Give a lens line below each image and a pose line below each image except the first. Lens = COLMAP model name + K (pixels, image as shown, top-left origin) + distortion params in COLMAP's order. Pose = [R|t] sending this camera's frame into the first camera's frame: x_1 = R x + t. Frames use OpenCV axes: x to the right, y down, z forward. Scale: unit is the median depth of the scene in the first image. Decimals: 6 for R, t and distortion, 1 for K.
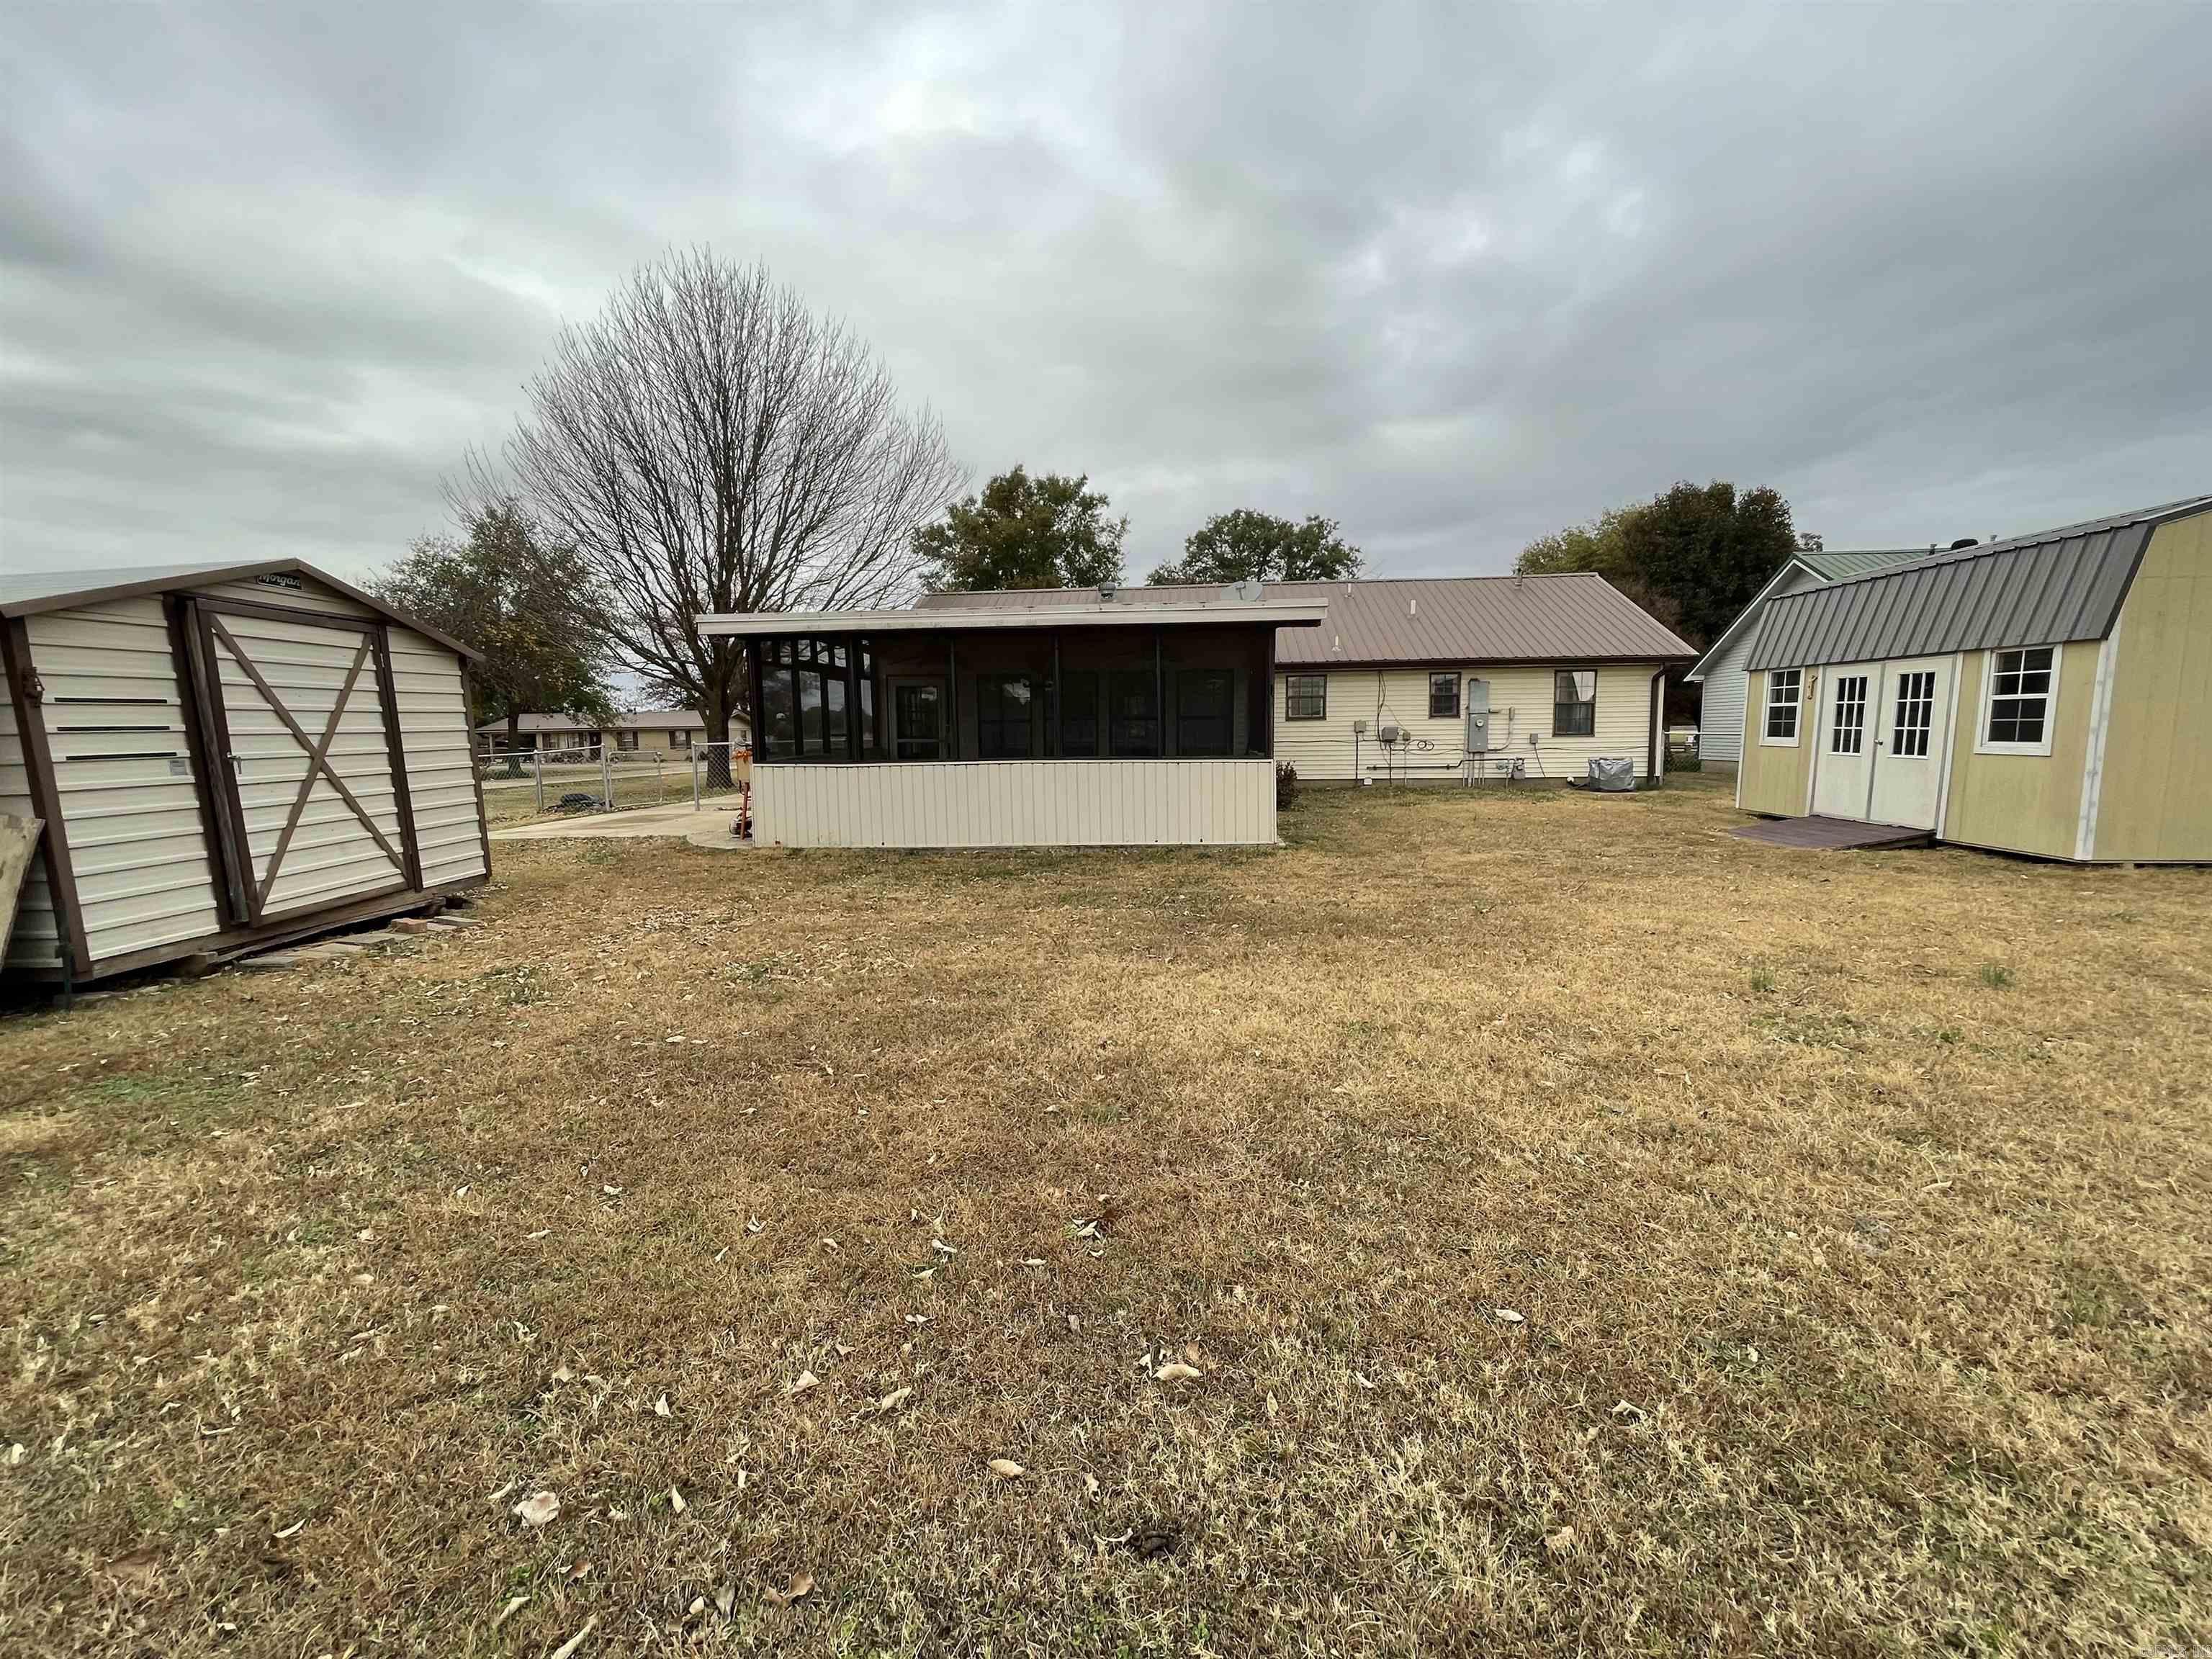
lens RADIAL K [[930.7, 0, 1096.9], [0, 930.7, 837.4], [0, 0, 1]] dist [0.000889, -0.000084]
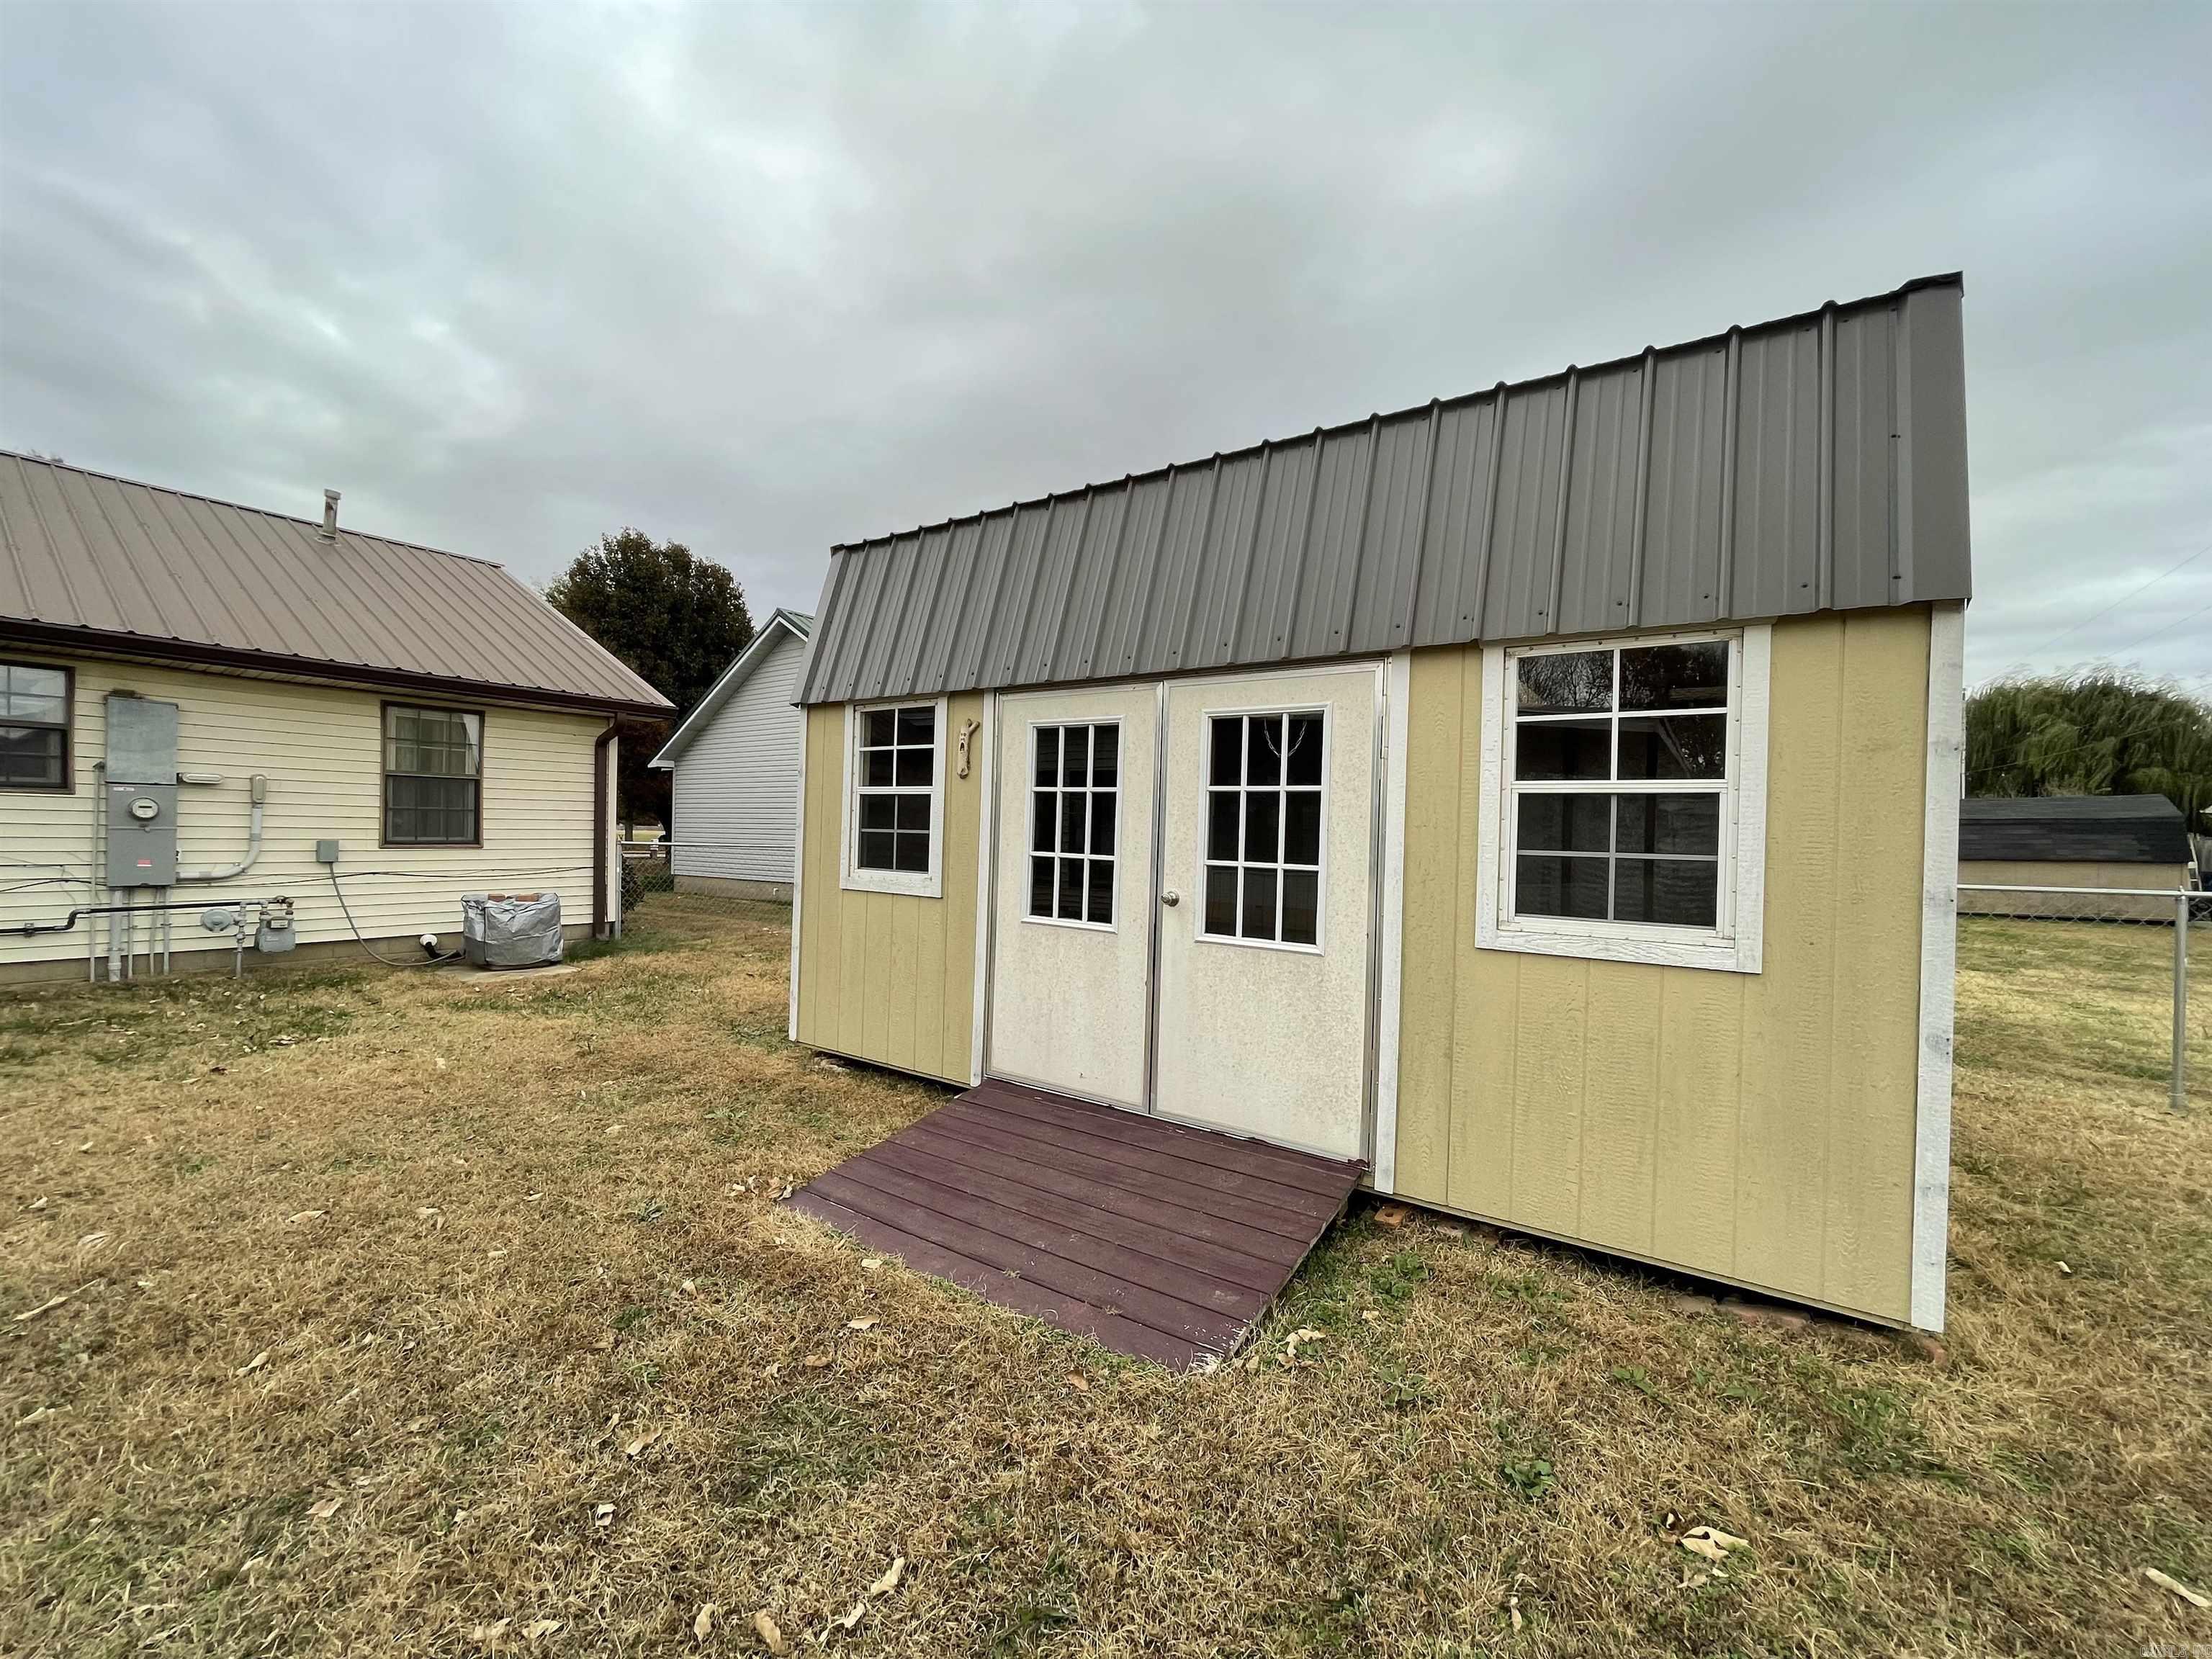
lens RADIAL K [[930.7, 0, 1096.9], [0, 930.7, 837.4], [0, 0, 1]] dist [0.000889, -0.000084]
pose [[0.531198, 0.019506, 0.847023, 0.445507], [0.069514, 0.995361, -0.066516, -0.089914], [-0.844391, 0.094214, 0.527377, 0.717831]]
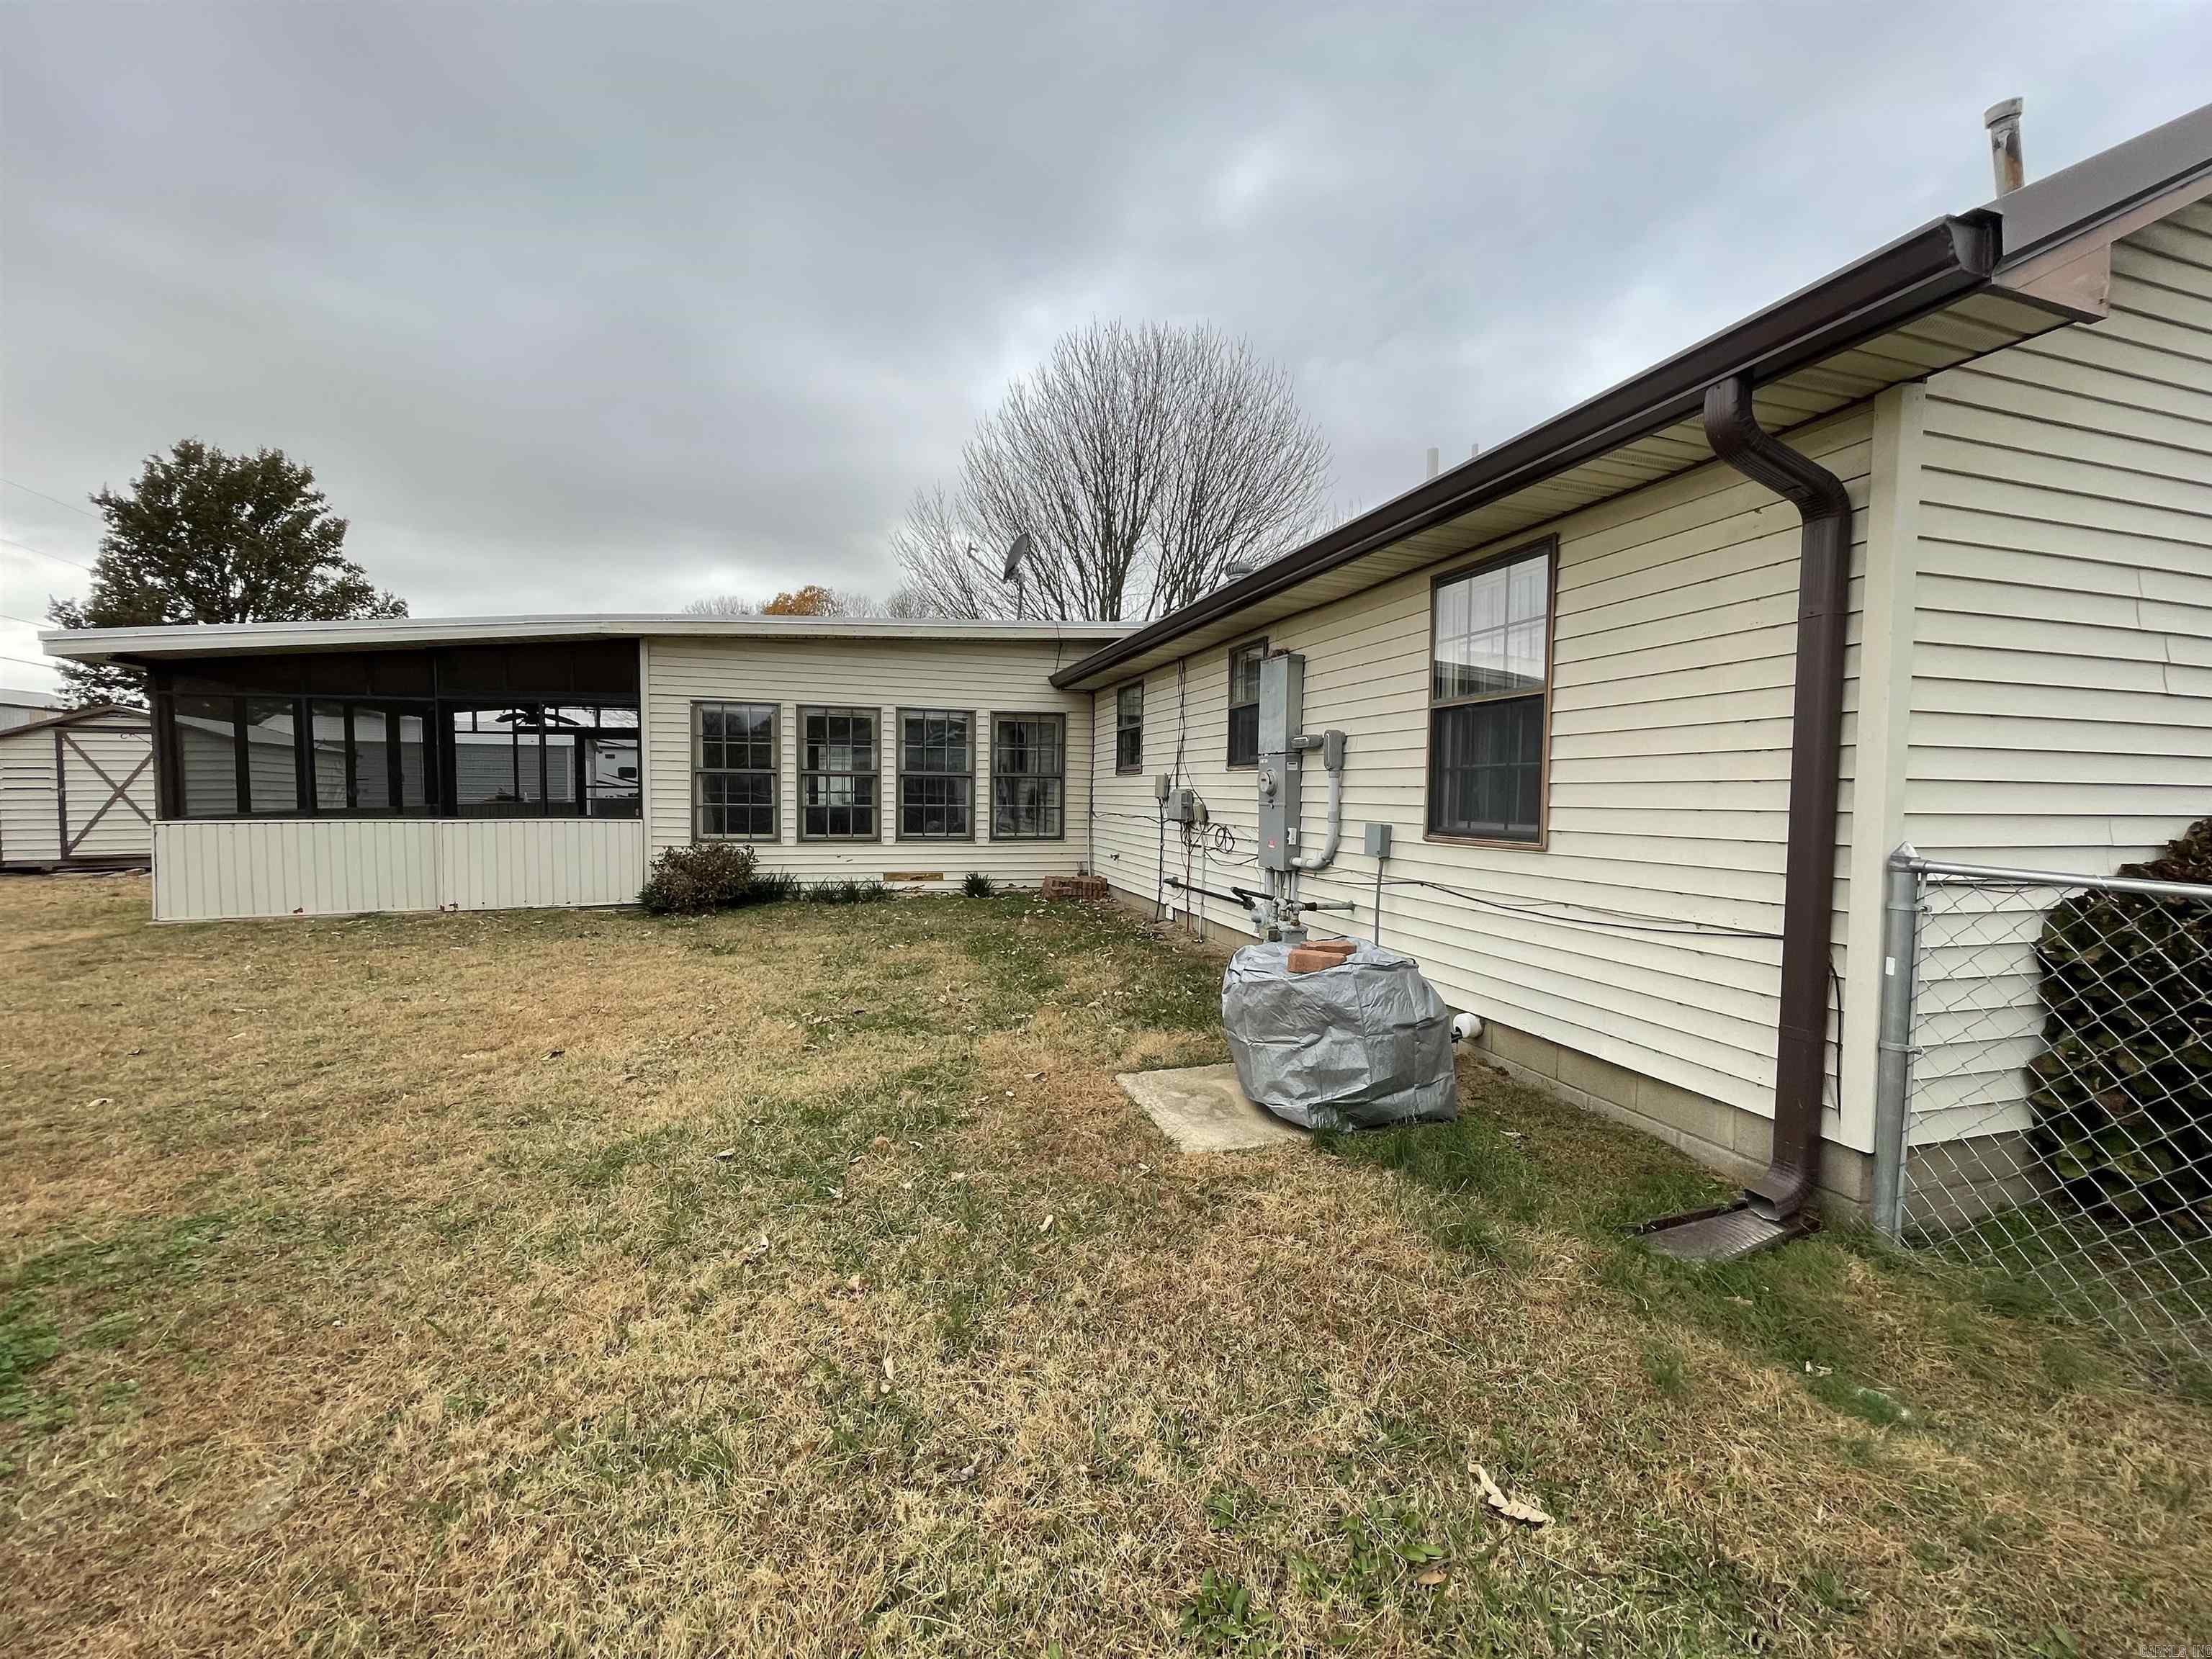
lens RADIAL K [[930.7, 0, 1096.9], [0, 930.7, 837.4], [0, 0, 1]] dist [0.000889, -0.000084]
pose [[0.333497, 0.065585, -0.940467, 1.052378], [-0.115947, 0.992857, 0.028123, -0.158007], [0.935594, 0.099665, 0.338720, 1.246077]]
